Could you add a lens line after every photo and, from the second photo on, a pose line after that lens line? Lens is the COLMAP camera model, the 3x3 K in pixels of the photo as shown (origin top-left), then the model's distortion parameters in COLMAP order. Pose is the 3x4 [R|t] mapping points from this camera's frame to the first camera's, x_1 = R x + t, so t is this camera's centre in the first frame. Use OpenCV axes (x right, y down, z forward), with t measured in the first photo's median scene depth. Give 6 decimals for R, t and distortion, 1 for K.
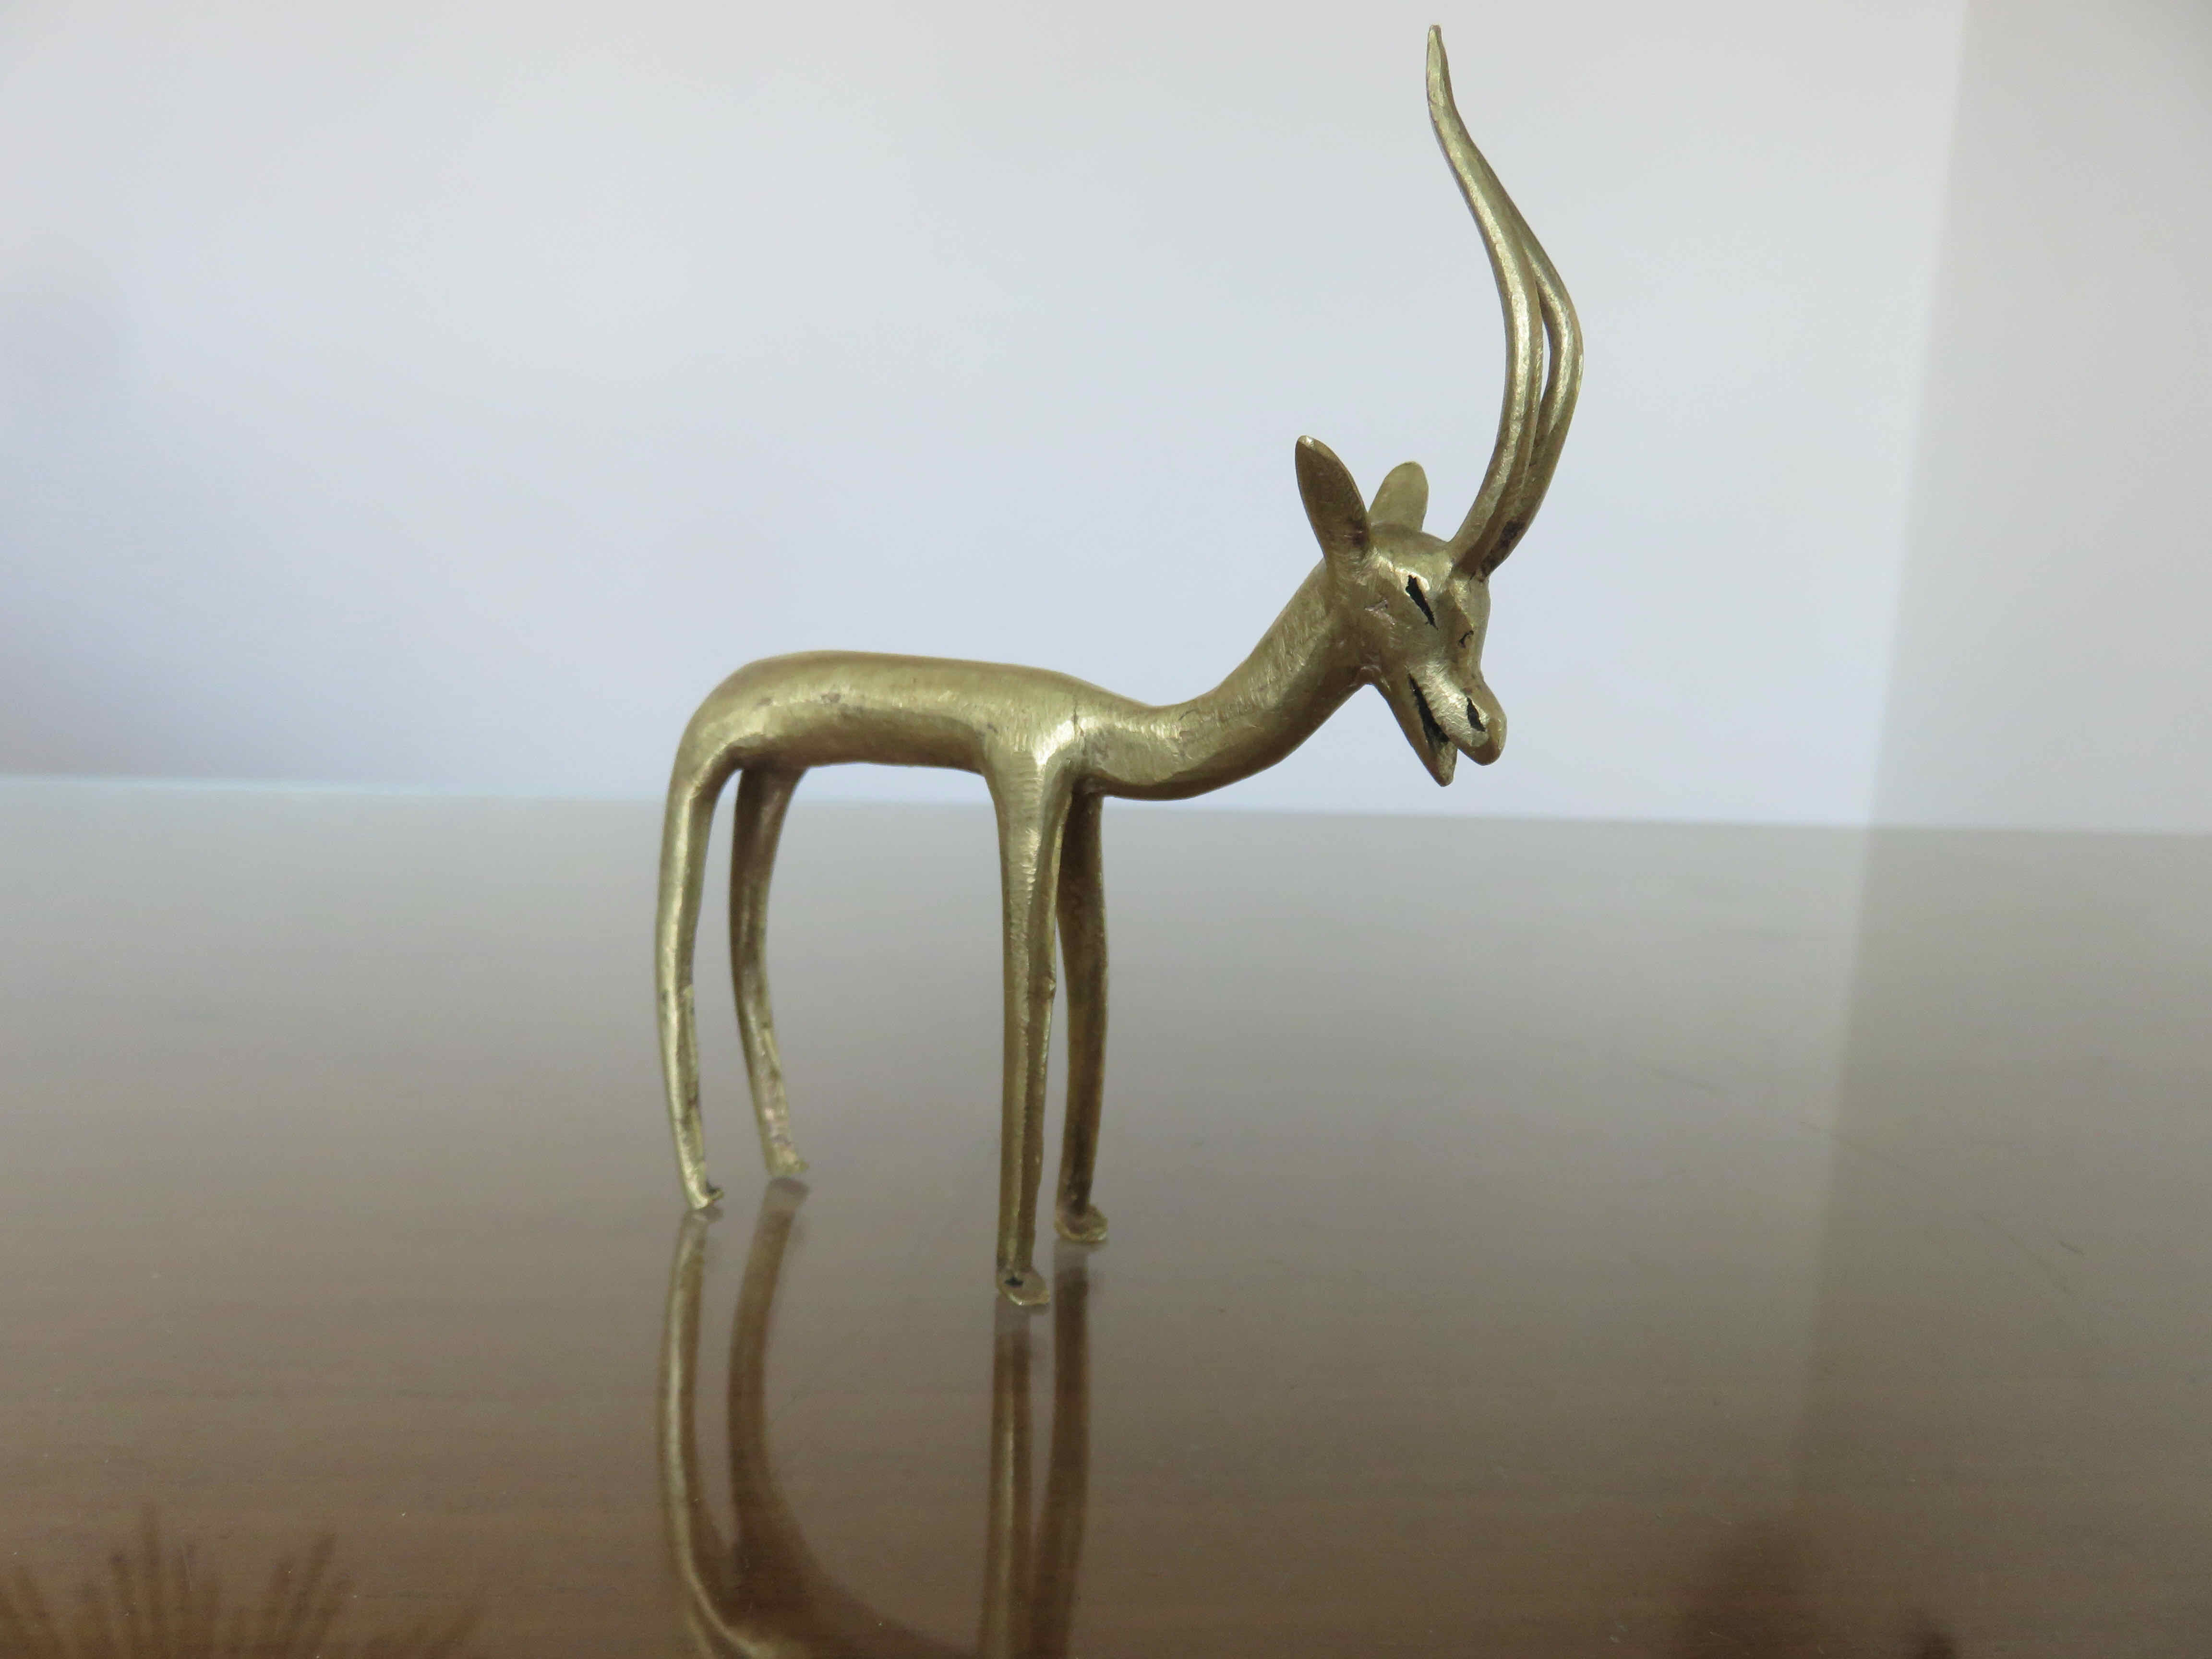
lens RADIAL K [[1643.9, 0, 1104.6], [0, 1643.9, 816.8], [0, 0, 1]] dist [-0.004908, 0.004112]
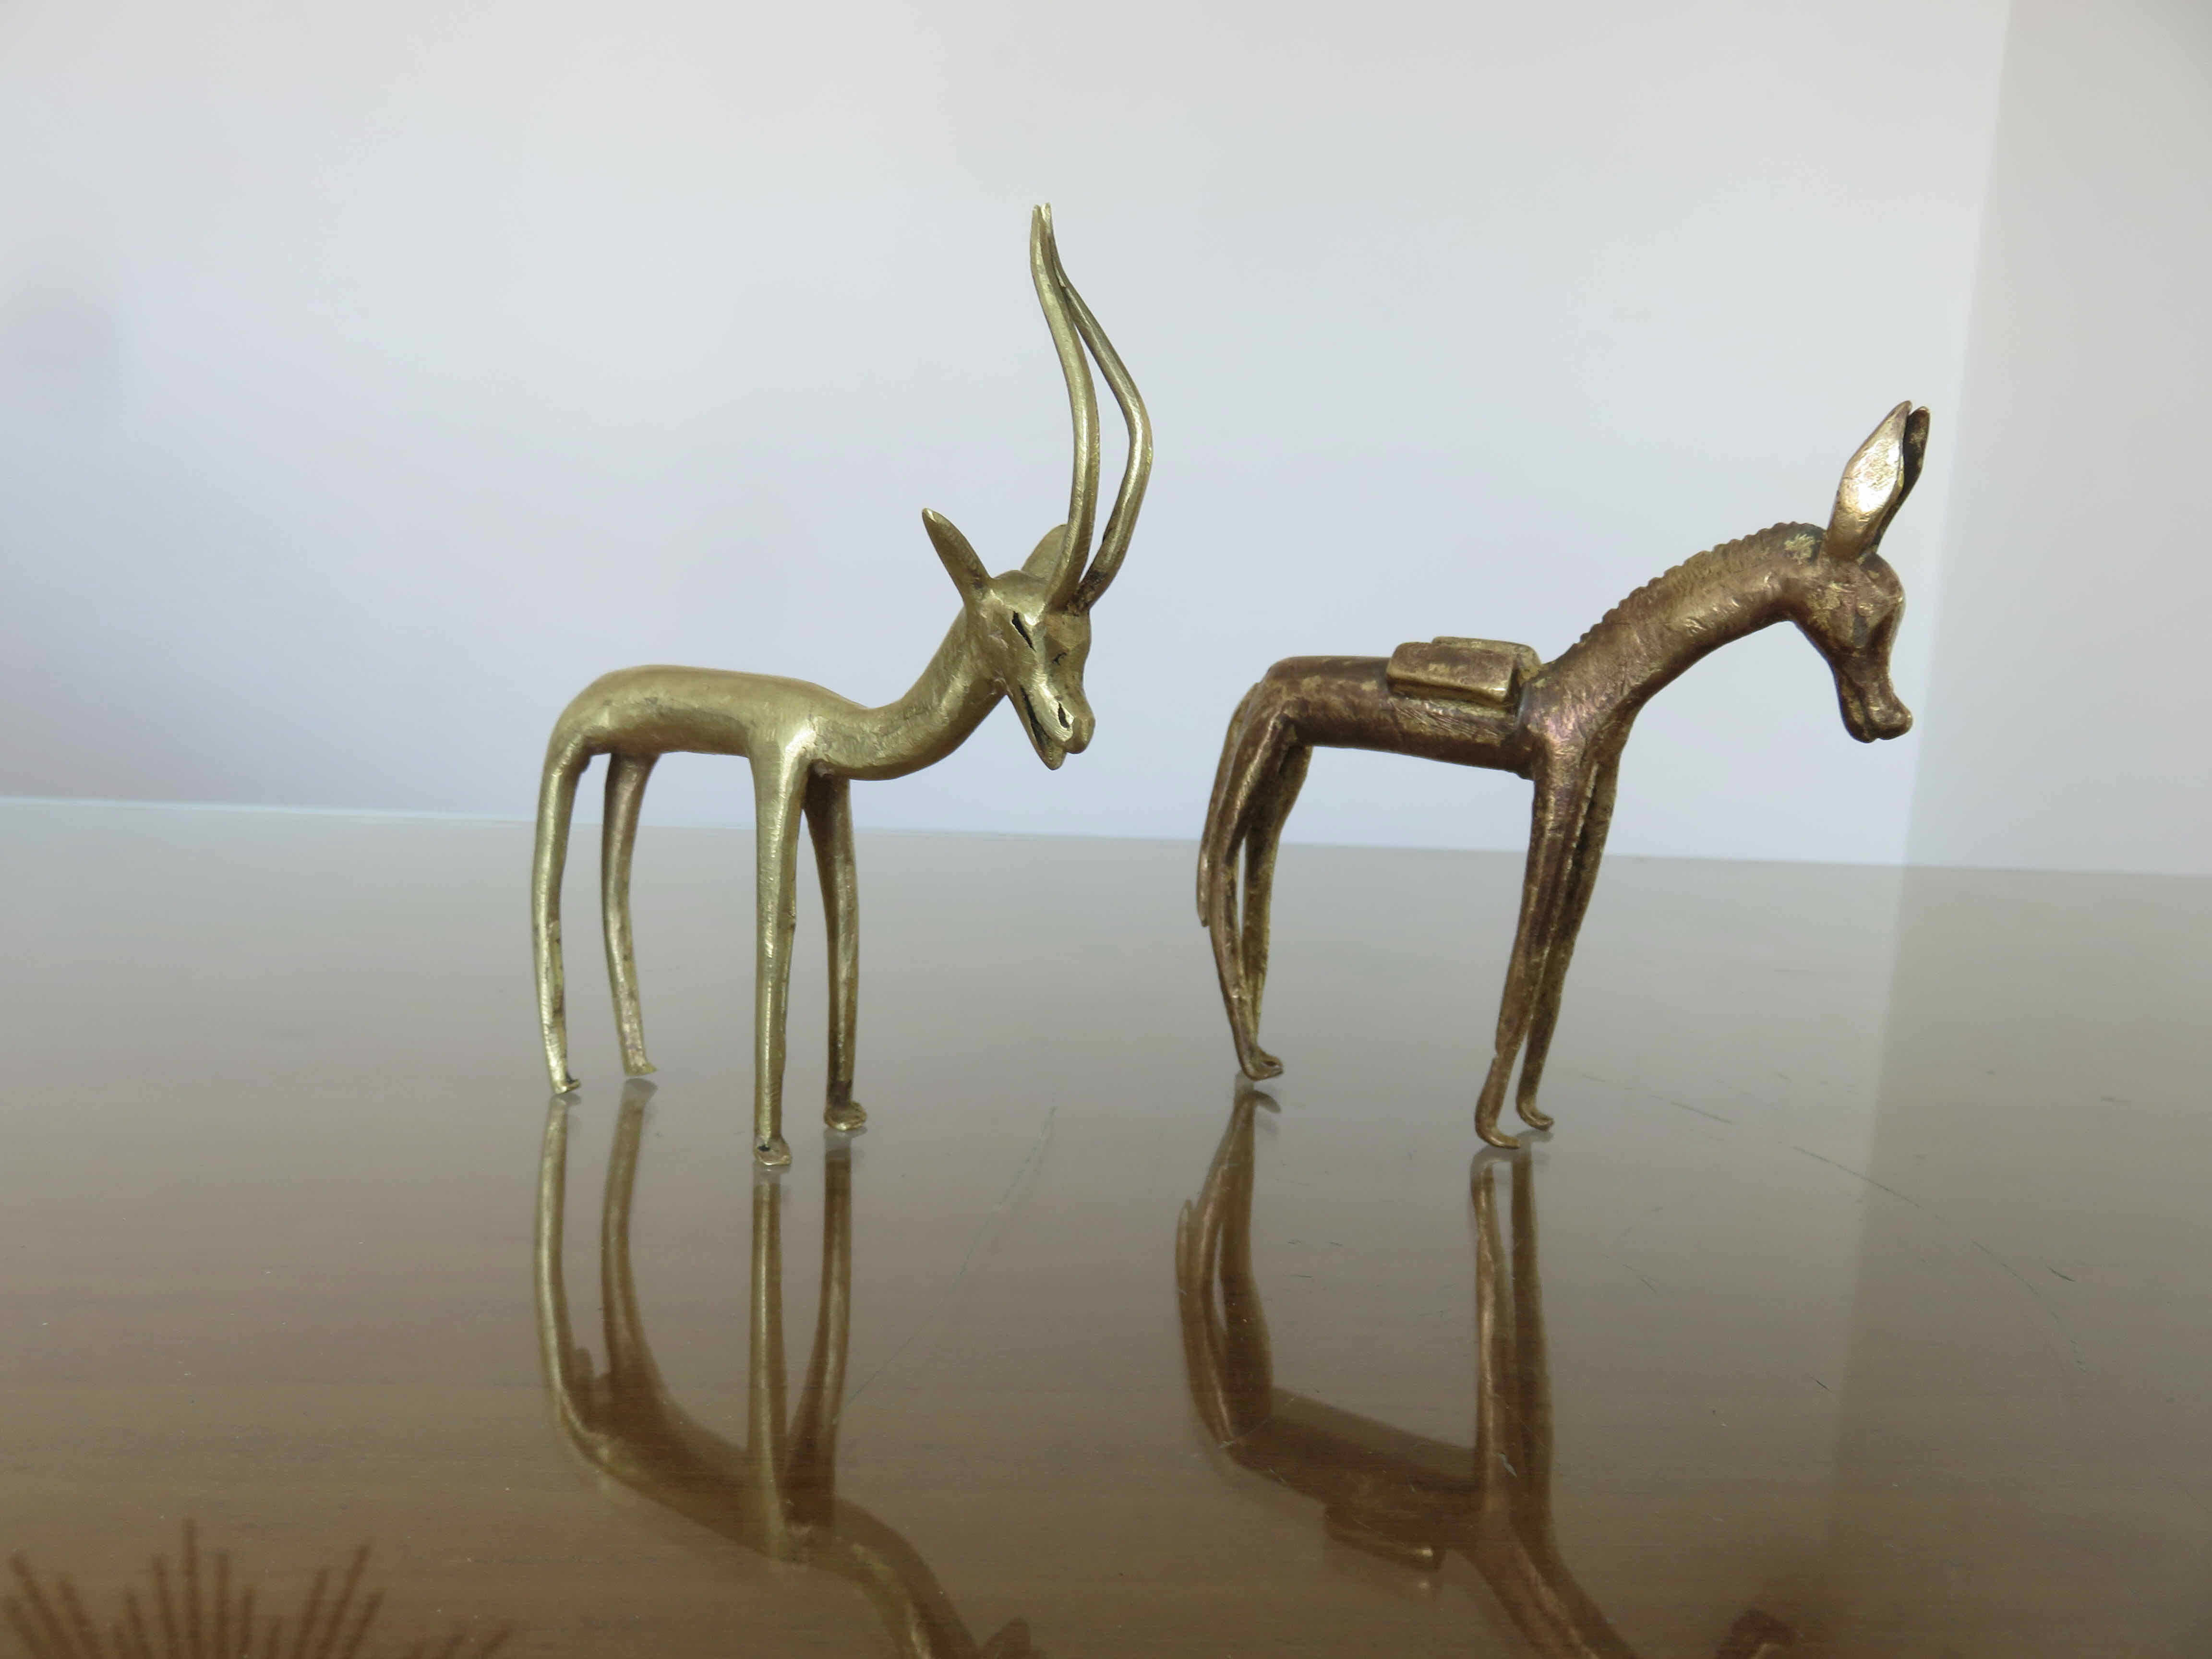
lens RADIAL K [[1643.9, 0, 1110.0], [0, 1643.9, 842.6], [0, 0, 1]] dist [-0.004908, 0.004112]
pose [[0.994503, 0.026044, -0.101416, 0.331860], [-0.026670, 0.999633, -0.004827, 0.037591], [0.101253, 0.007505, 0.994832, -0.263142]]
